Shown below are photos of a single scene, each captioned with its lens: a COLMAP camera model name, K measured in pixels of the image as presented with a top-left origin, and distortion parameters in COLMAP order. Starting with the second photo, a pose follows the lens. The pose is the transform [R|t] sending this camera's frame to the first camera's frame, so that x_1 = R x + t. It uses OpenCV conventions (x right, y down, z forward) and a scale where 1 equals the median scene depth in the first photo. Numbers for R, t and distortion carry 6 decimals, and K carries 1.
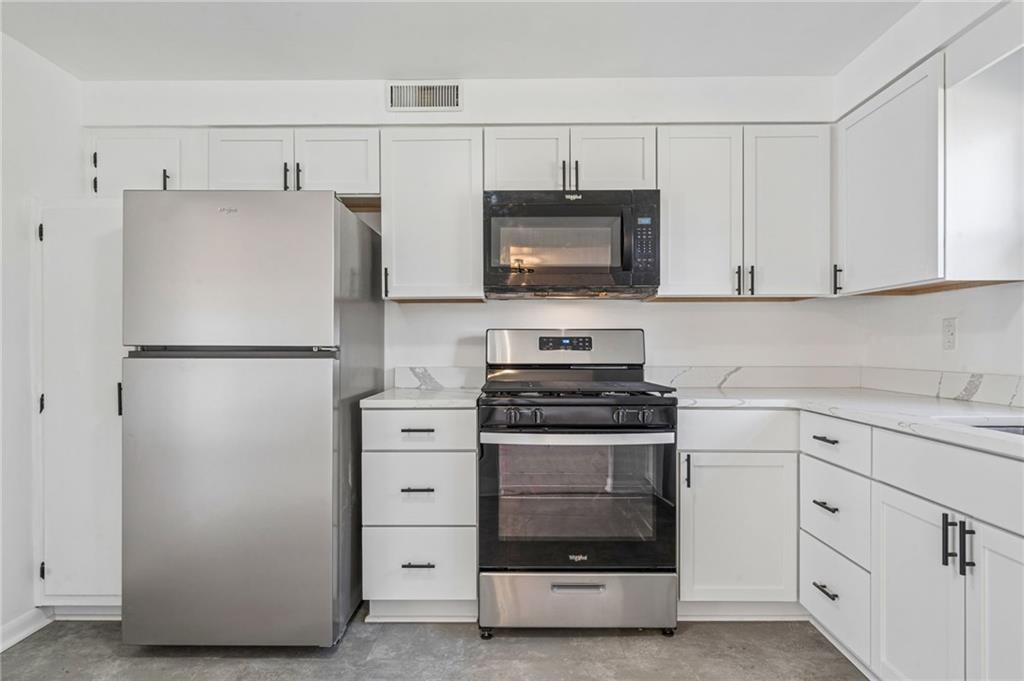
lens RADIAL K [[582.0, 0, 517.6], [0, 582.0, 349.7], [0, 0, 1]] dist [0.005442, -0.000863]
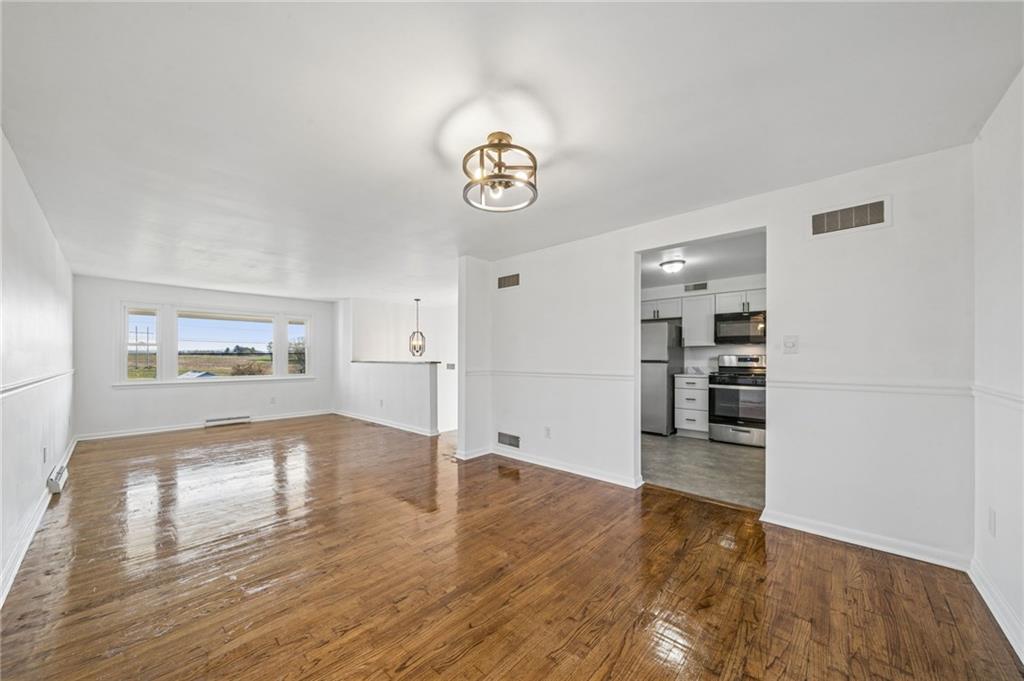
lens RADIAL K [[356.7, 0, 500.0], [0, 356.7, 356.2], [0, 0, 1]] dist [-0.003249, 0.000049]
pose [[0.730819, 0.000476, -0.682571, 0.482512], [-0.007457, 0.999946, -0.007286, -0.007125], [0.682530, 0.010415, 0.730783, -1.469412]]
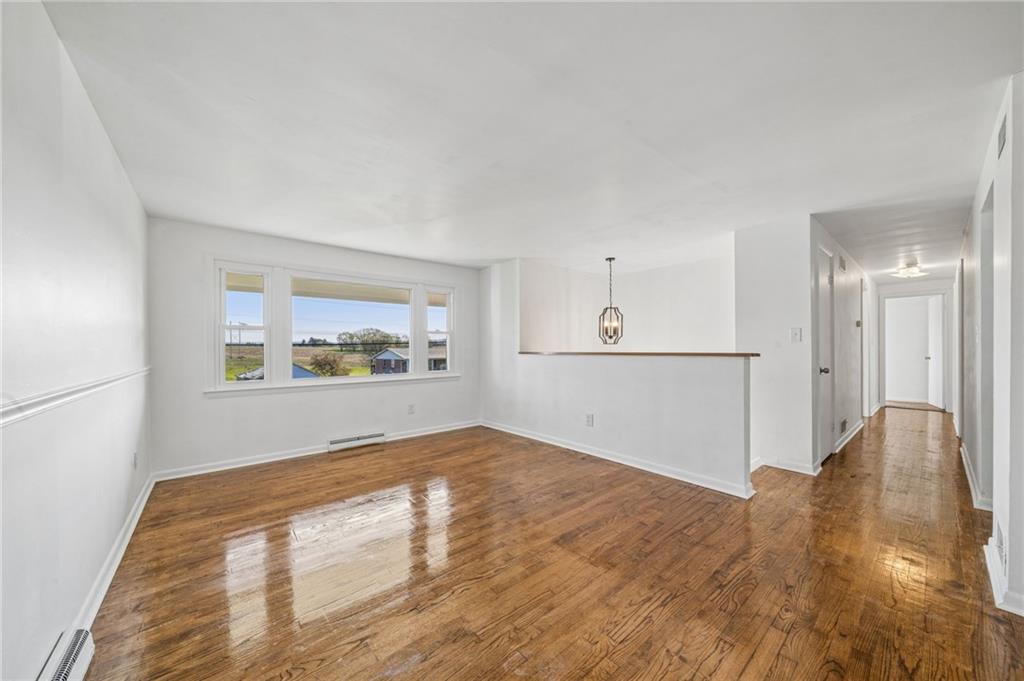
lens RADIAL K [[356.7, 0, 506.0], [0, 356.7, 347.4], [0, 0, 1]] dist [-0.003249, 0.000049]
pose [[0.630342, 0.000097, -0.776317, -0.961065], [-0.003209, 0.999992, -0.002480, -0.000678], [0.776311, 0.004055, 0.630338, -1.459079]]
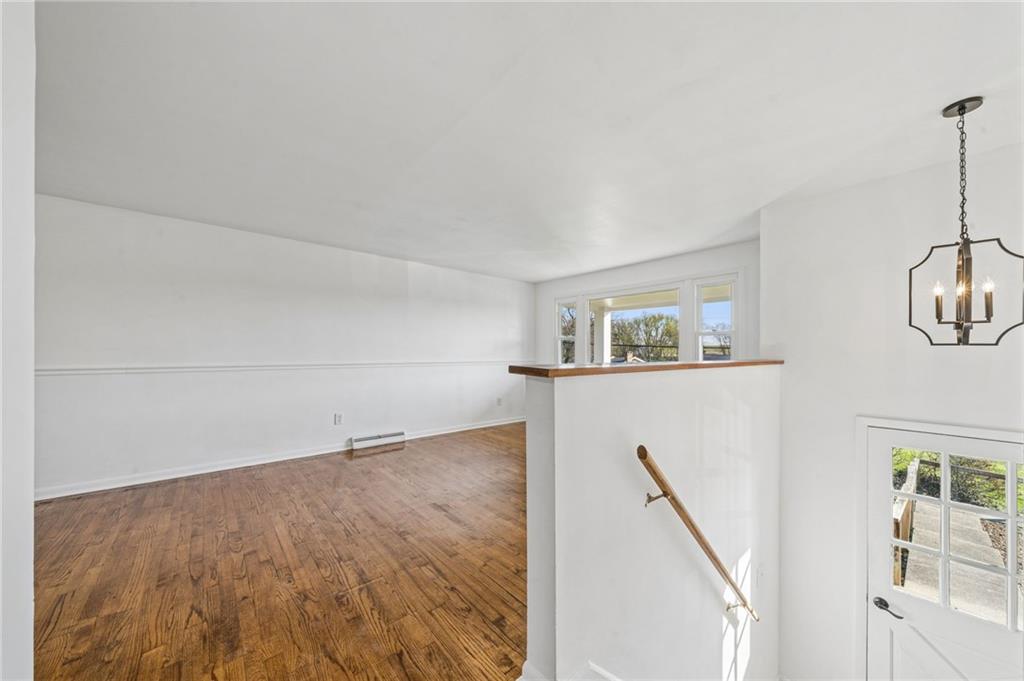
lens RADIAL K [[356.7, 0, 511.0], [0, 356.7, 345.2], [0, 0, 1]] dist [-0.003249, 0.000049]
pose [[-0.762071, -0.012913, -0.647364, -1.008899], [-0.008671, 0.999915, -0.009739, -0.011182], [0.647435, -0.001809, -0.762118, 0.271144]]
